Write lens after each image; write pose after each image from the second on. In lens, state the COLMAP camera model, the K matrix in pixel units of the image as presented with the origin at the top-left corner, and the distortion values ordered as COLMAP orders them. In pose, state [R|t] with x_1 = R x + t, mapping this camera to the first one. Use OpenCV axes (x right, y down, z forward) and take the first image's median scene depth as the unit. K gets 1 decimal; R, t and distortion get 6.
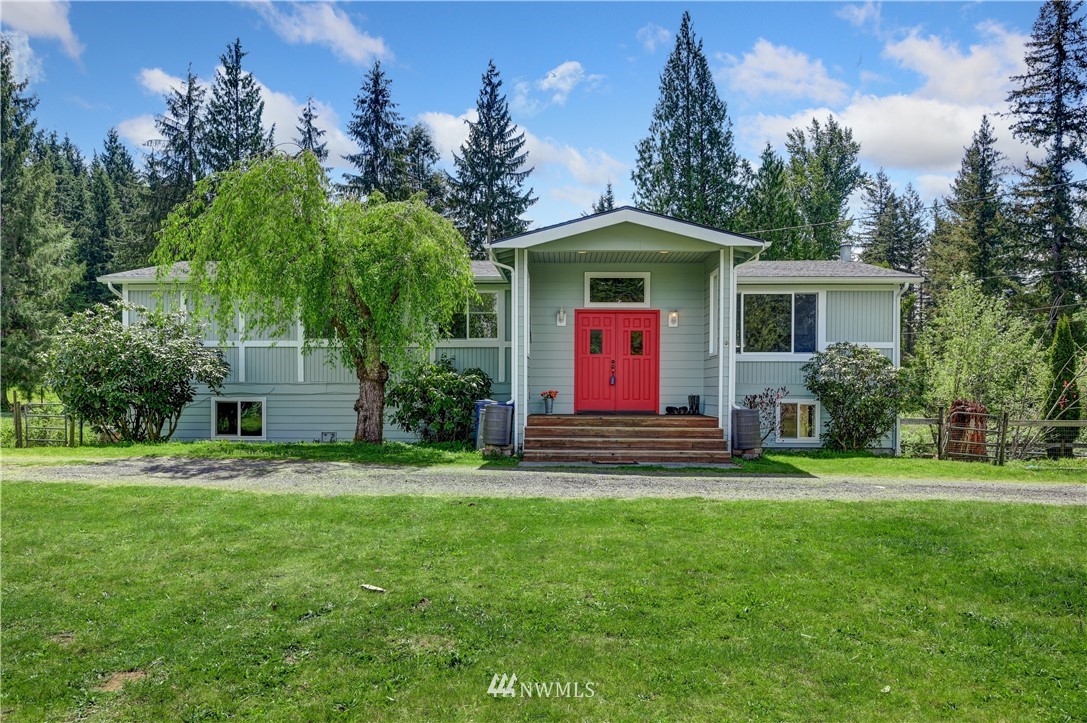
lens RADIAL K [[748.5, 0, 543.5], [0, 748.5, 361.5], [0, 0, 1]] dist [-0.005669, 0.000154]
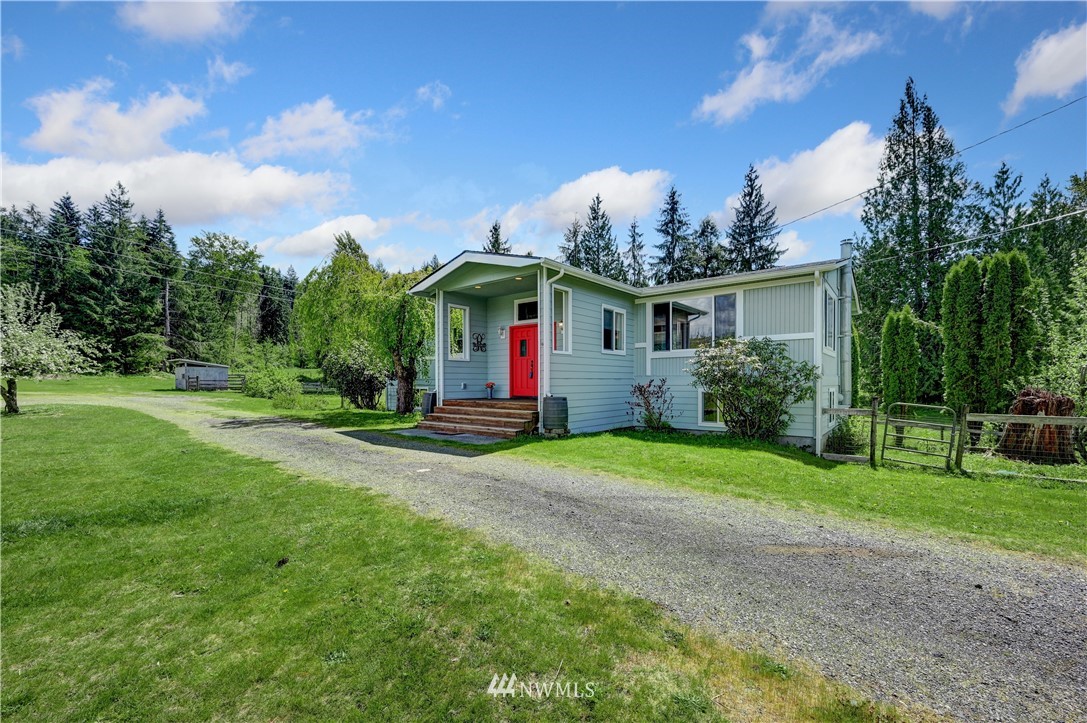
lens RADIAL K [[432.3, 0, 543.5], [0, 432.3, 361.5], [0, 0, 1]] dist [-0.000652, -0.000026]
pose [[0.807295, -0.034632, -0.589131, 0.100392], [0.026323, 0.999396, -0.022679, 0.003181], [0.589561, 0.002800, 0.807719, 0.061356]]
